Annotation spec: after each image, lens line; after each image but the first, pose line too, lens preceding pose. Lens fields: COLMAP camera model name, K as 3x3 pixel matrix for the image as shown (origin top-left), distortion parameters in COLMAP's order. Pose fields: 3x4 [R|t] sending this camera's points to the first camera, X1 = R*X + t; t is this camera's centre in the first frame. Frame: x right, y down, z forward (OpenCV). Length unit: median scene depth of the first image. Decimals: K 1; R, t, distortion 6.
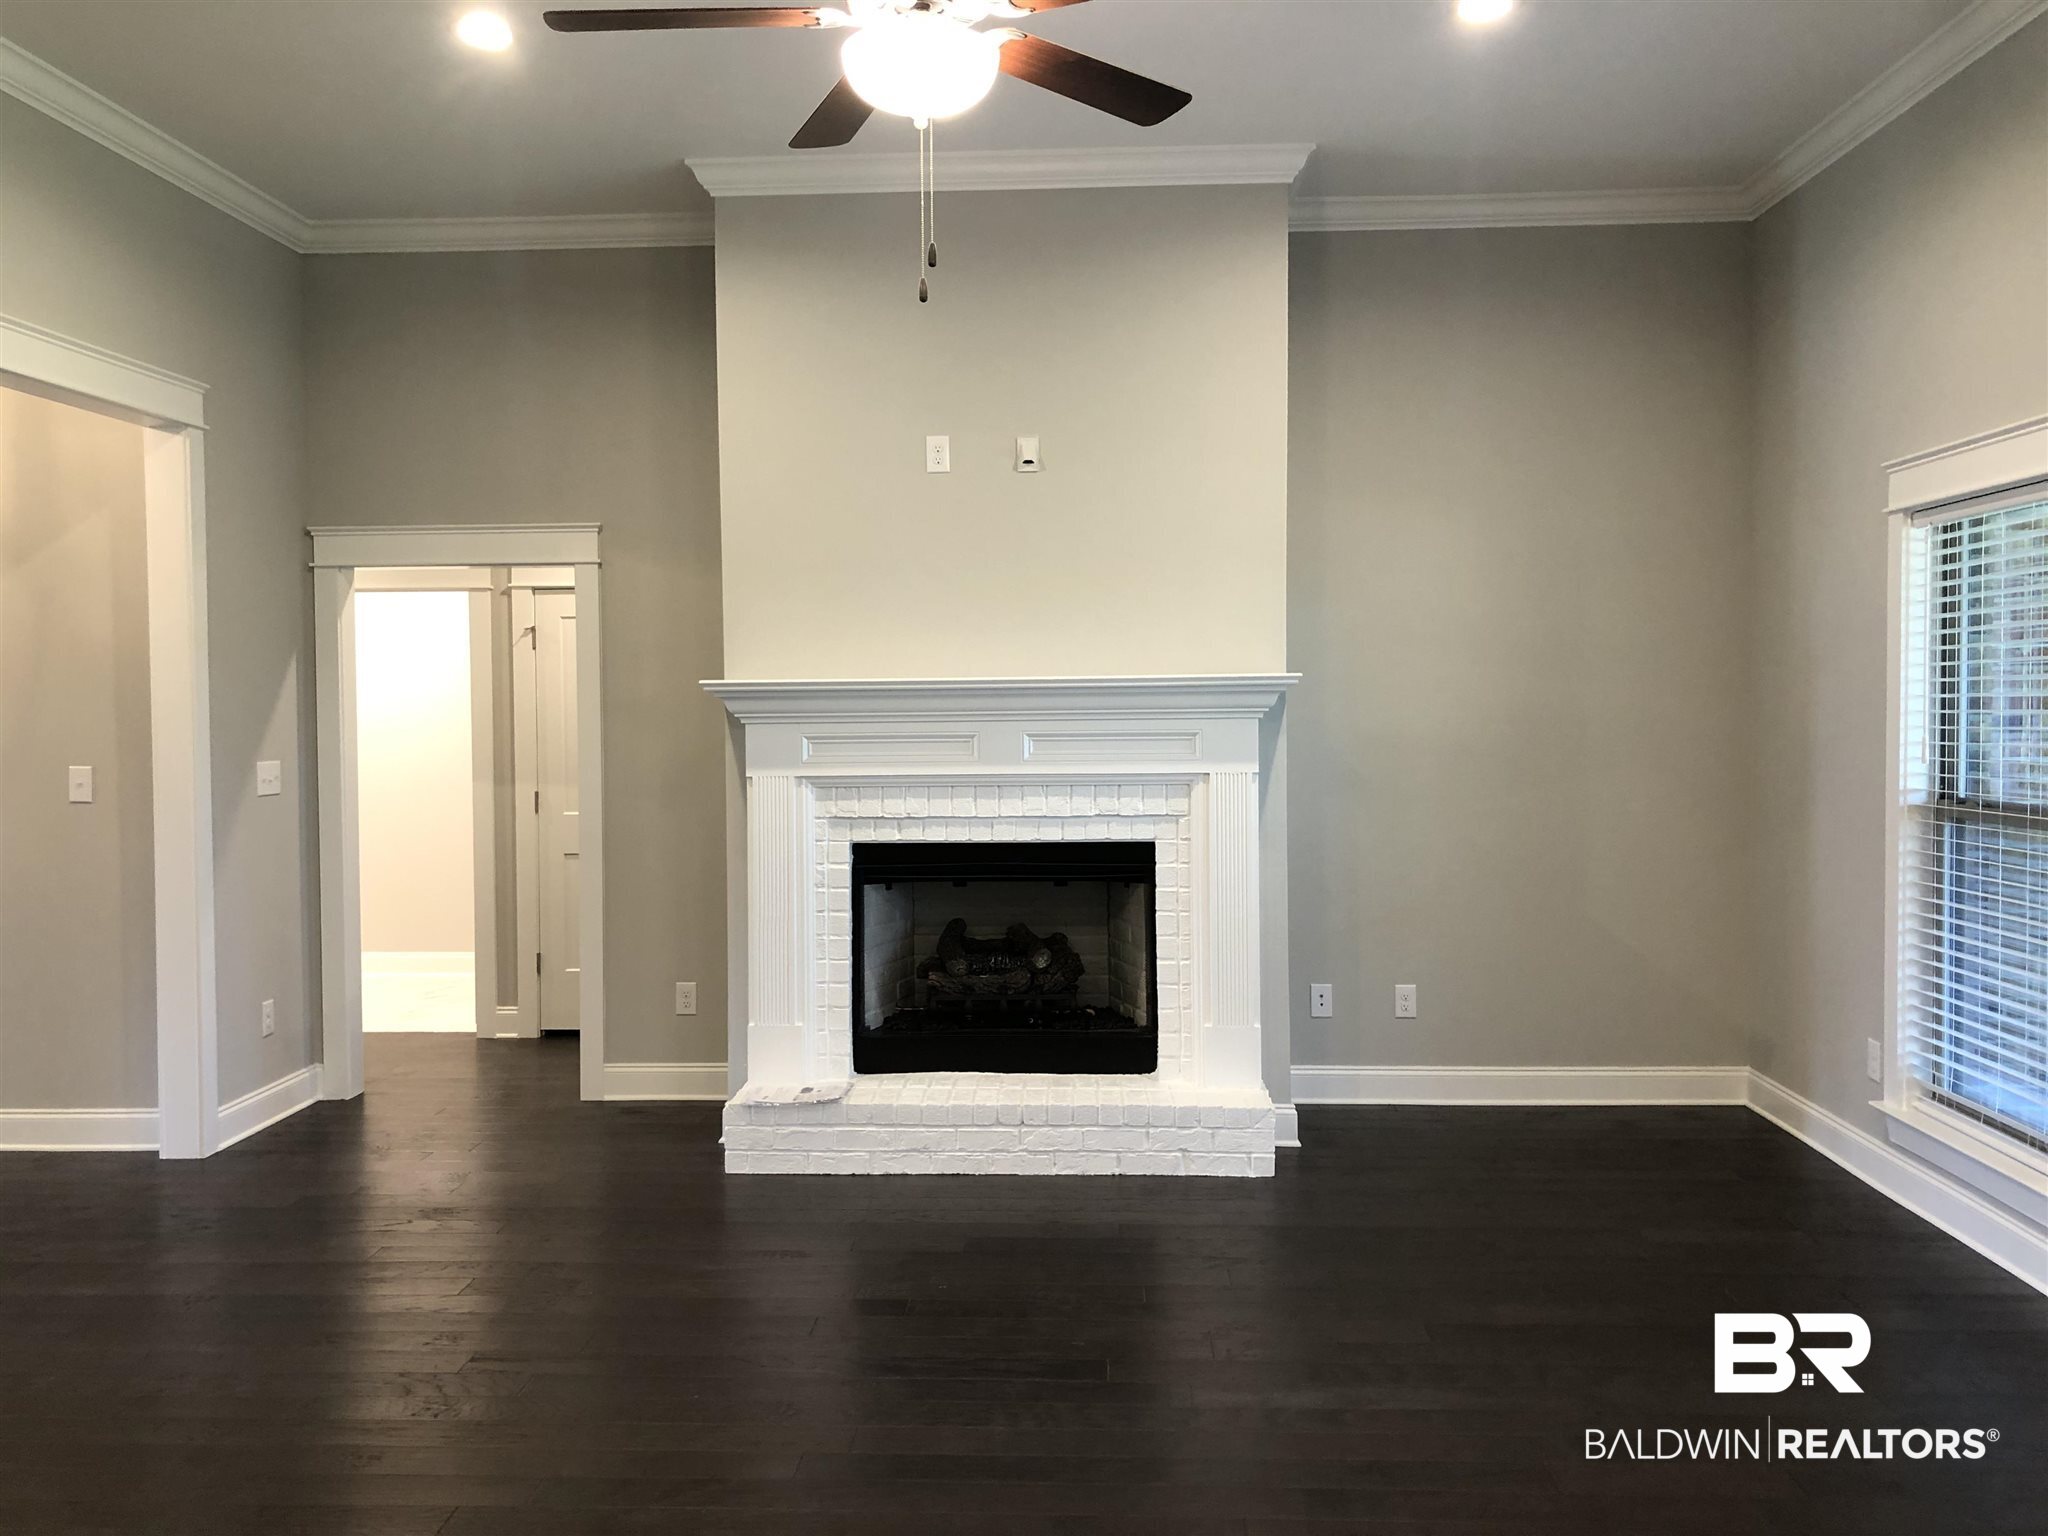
lens RADIAL K [[1701.5, 0, 1025.6], [0, 1701.5, 760.0], [0, 0, 1]] dist [0.042906, -0.059030]
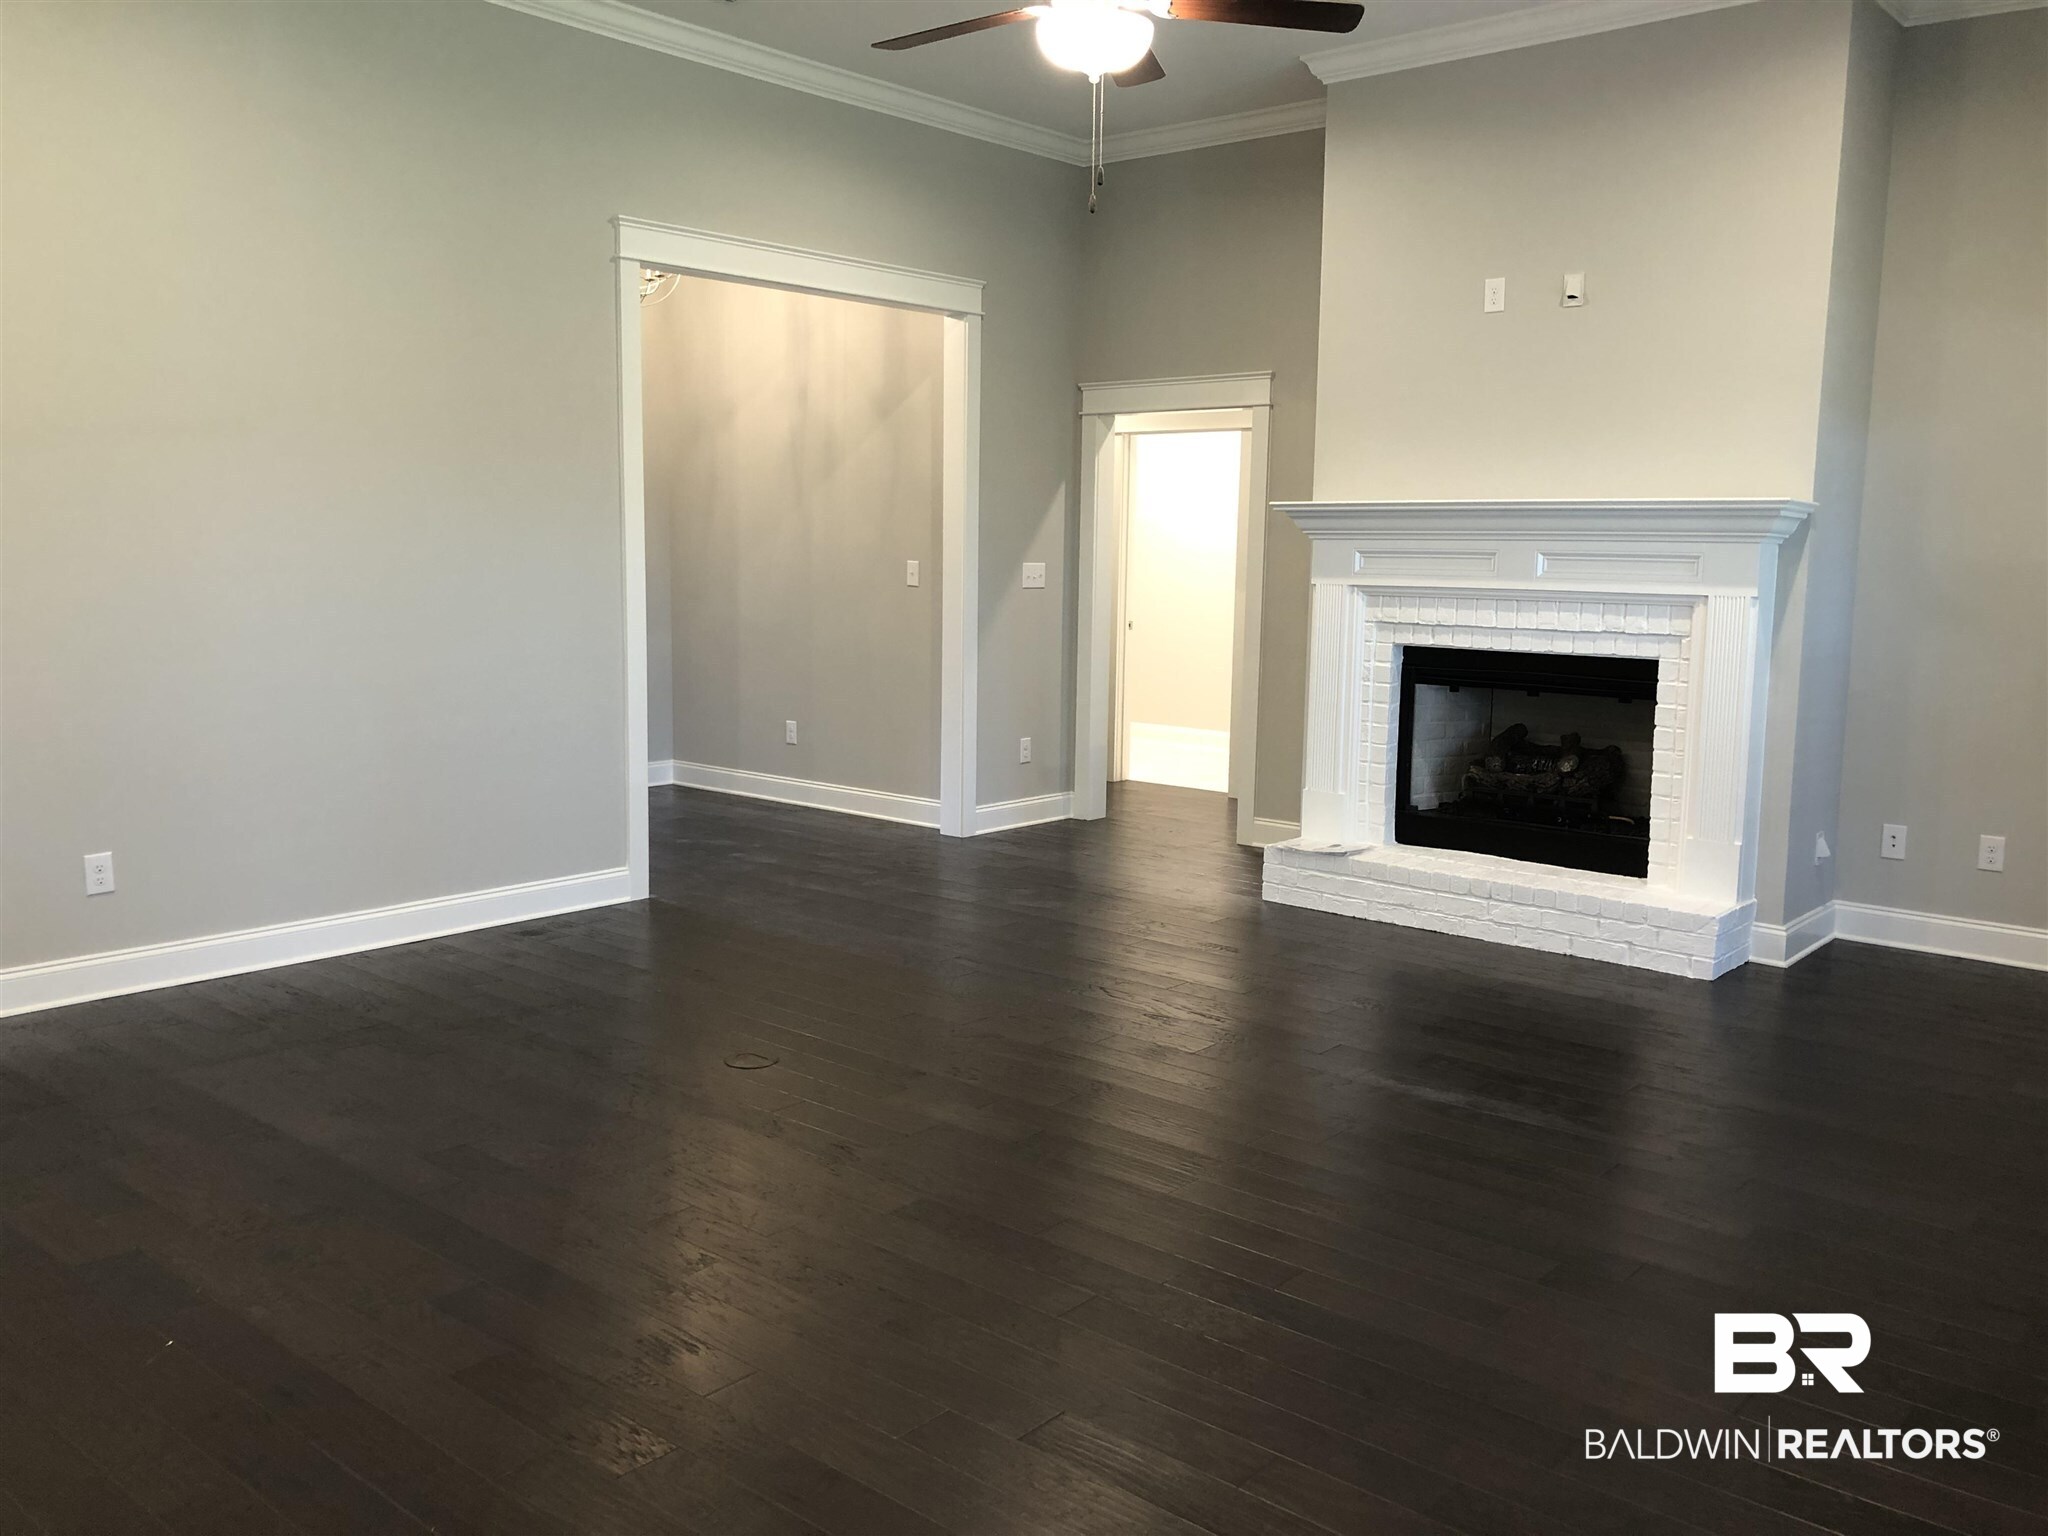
lens RADIAL K [[1701.5, 0, 1019.0], [0, 1701.5, 773.6], [0, 0, 1]] dist [0.042906, -0.059030]
pose [[0.783938, 0.104687, -0.611949, 0.419663], [-0.042616, 0.992430, 0.115183, 0.012942], [0.619375, -0.064218, 0.782465, -0.076848]]
